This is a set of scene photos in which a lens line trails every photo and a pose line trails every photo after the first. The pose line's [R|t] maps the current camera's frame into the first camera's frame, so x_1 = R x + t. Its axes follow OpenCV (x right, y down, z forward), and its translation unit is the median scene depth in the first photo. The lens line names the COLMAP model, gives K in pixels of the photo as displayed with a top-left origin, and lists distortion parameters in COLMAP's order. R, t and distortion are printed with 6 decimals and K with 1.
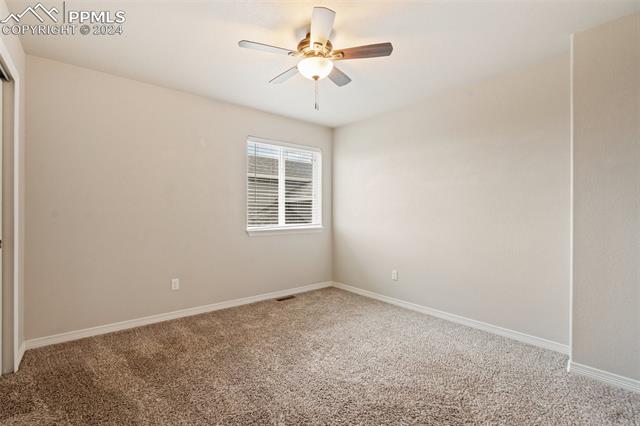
lens RADIAL K [[295.7, 0, 318.9], [0, 295.7, 210.4], [0, 0, 1]] dist [-0.000967, -0.000510]
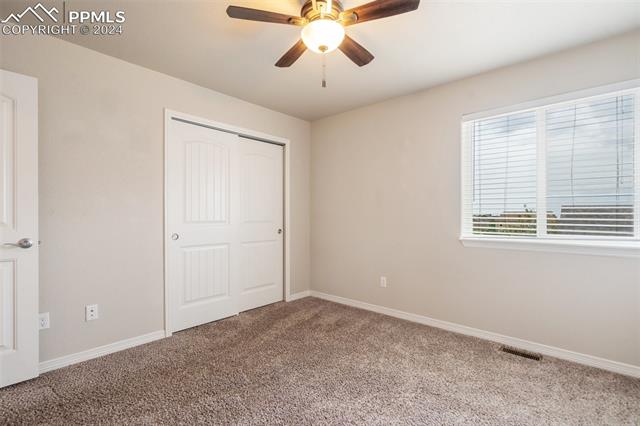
lens RADIAL K [[295.7, 0, 321.6], [0, 295.7, 216.7], [0, 0, 1]] dist [-0.000967, -0.000510]
pose [[0.157309, -0.001345, -0.987549, 0.568815], [-0.000698, 0.999999, -0.001473, 0.015077], [0.987549, 0.000921, 0.157308, 0.638007]]
